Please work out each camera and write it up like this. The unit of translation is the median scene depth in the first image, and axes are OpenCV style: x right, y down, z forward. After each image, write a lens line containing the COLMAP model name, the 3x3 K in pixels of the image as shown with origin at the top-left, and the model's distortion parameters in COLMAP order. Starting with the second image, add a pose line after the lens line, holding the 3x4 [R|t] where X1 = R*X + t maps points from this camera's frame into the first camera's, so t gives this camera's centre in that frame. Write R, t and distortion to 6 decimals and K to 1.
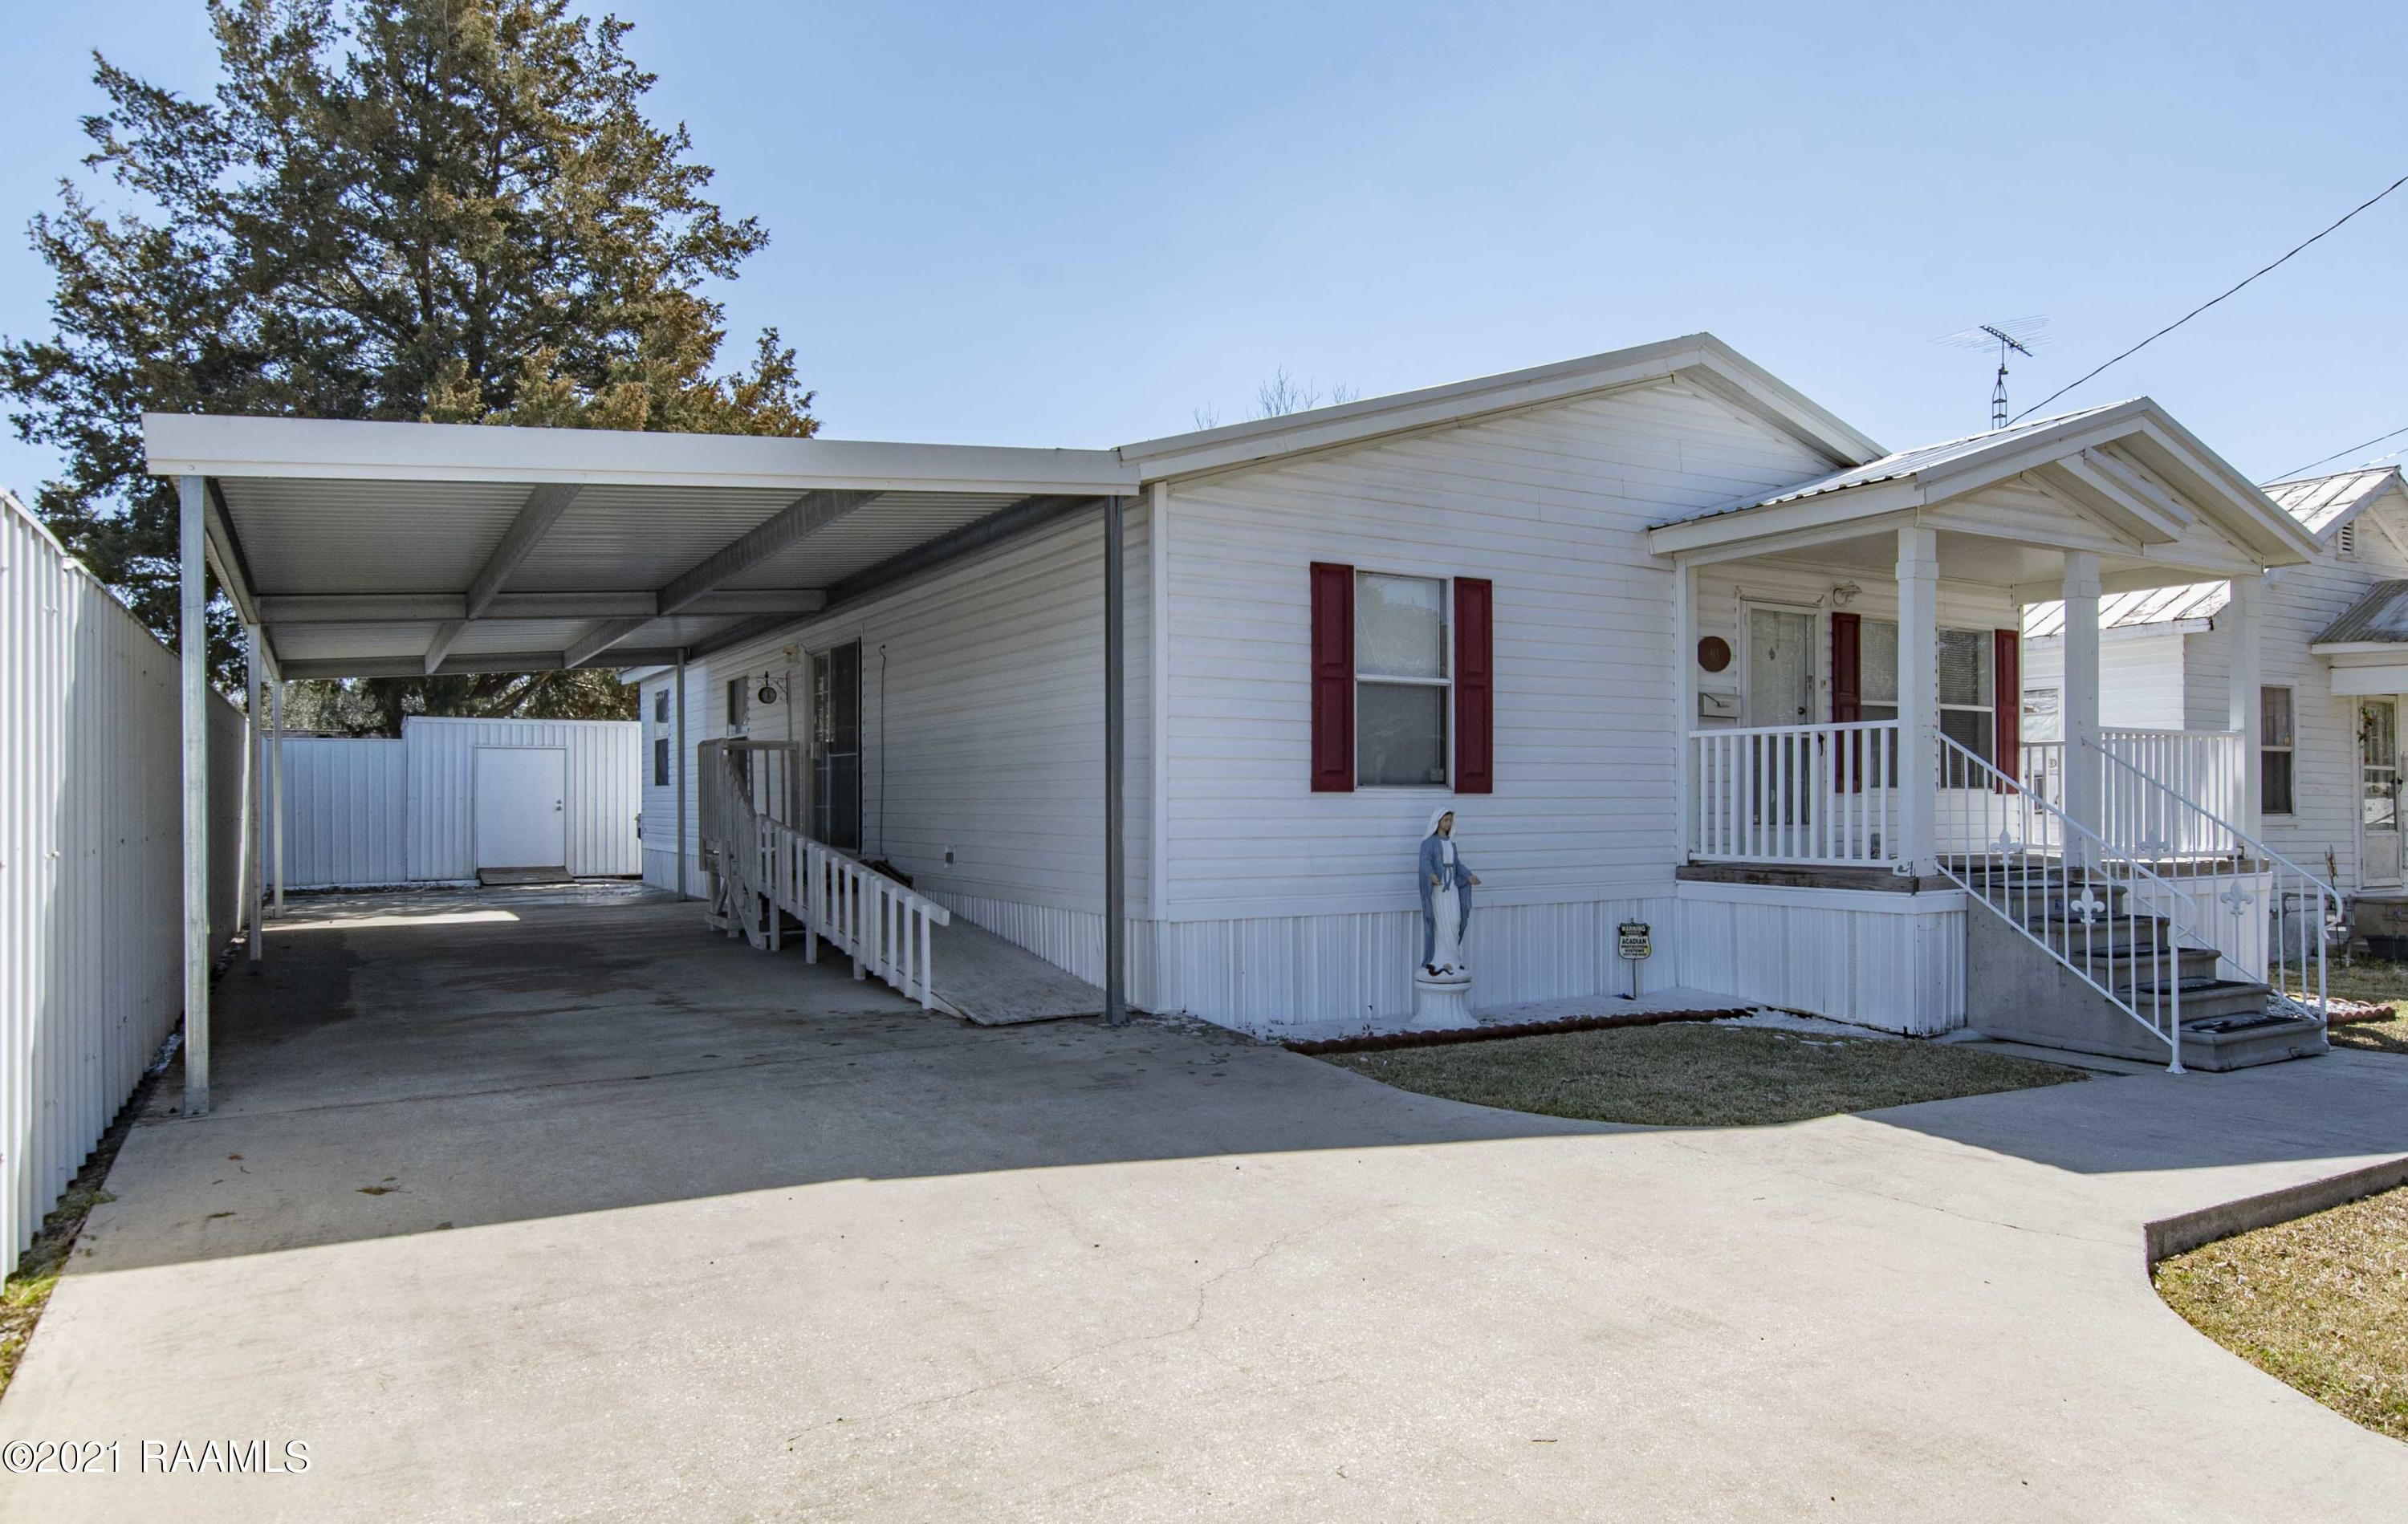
lens RADIAL K [[1513.3, 0, 1204.0], [0, 1513.3, 762.0], [0, 0, 1]] dist [0.006563, 0.001915]
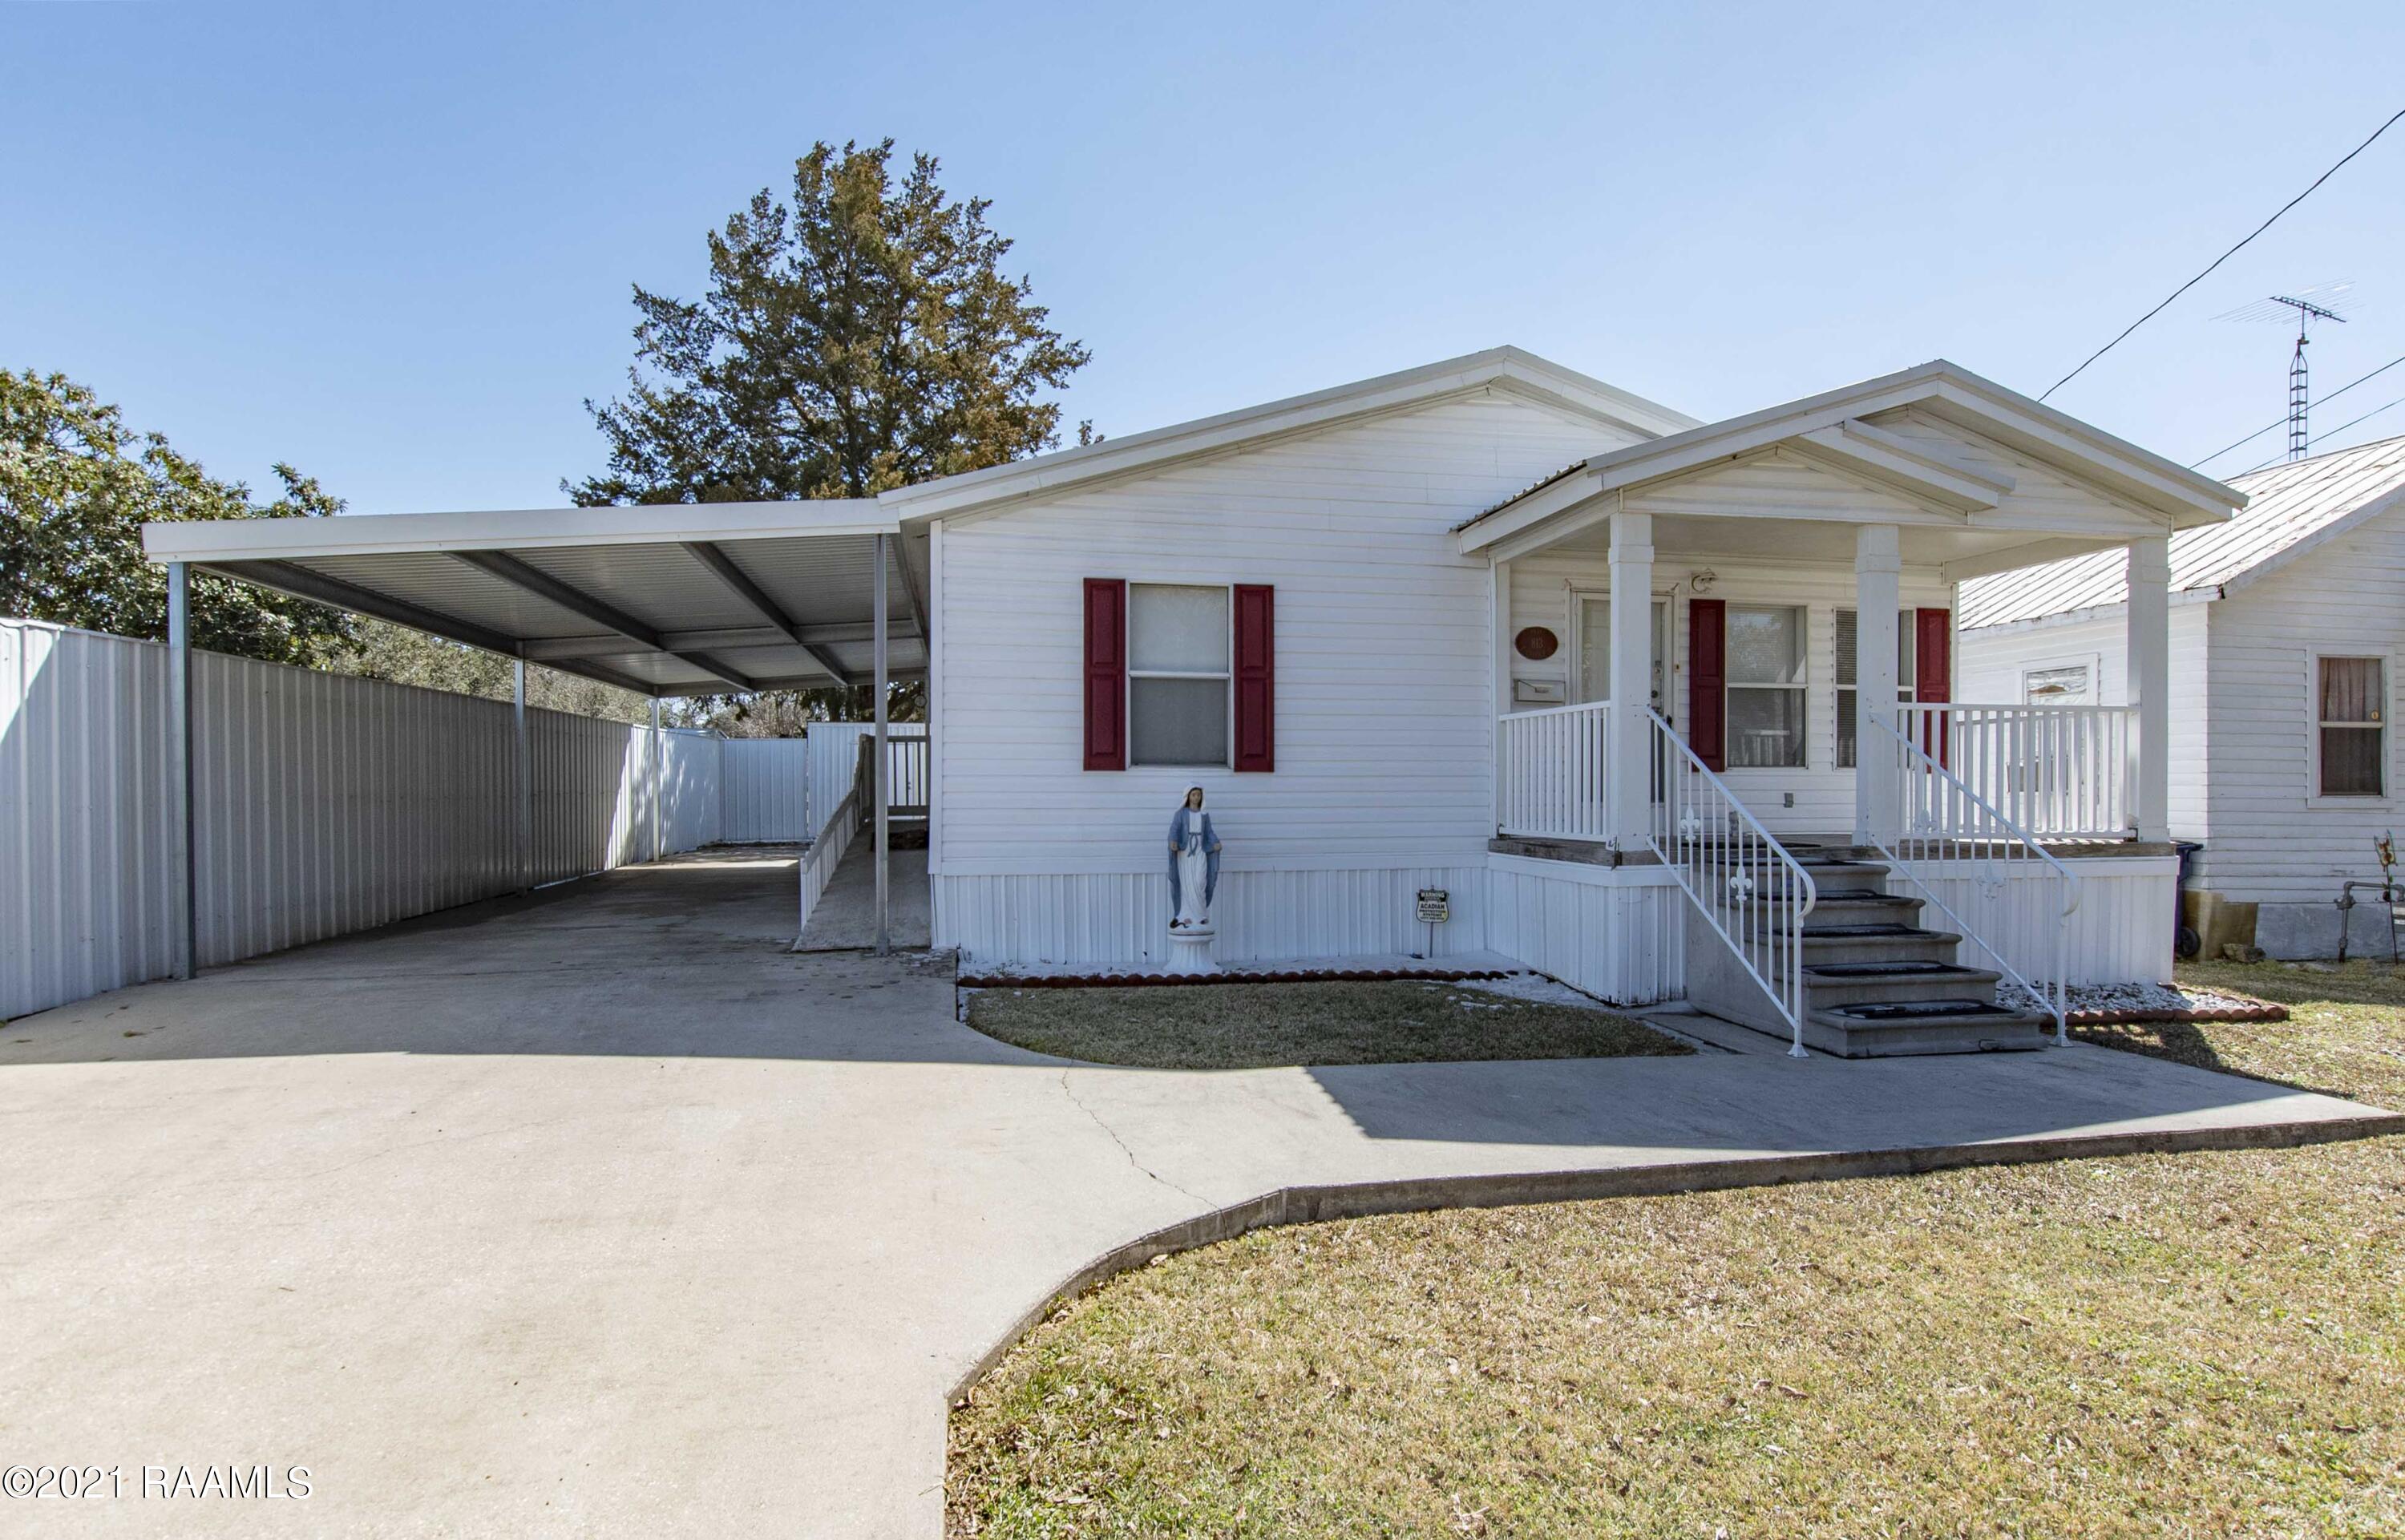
lens RADIAL K [[1215.0, 0, 1202.5], [0, 1215.0, 770.0], [0, 0, 1]] dist [0.001336, -0.000699]
pose [[0.943452, -0.002304, -0.331500, 0.447596], [0.006714, 0.999904, 0.012158, 0.007684], [0.331440, -0.013696, 0.943377, 0.116131]]
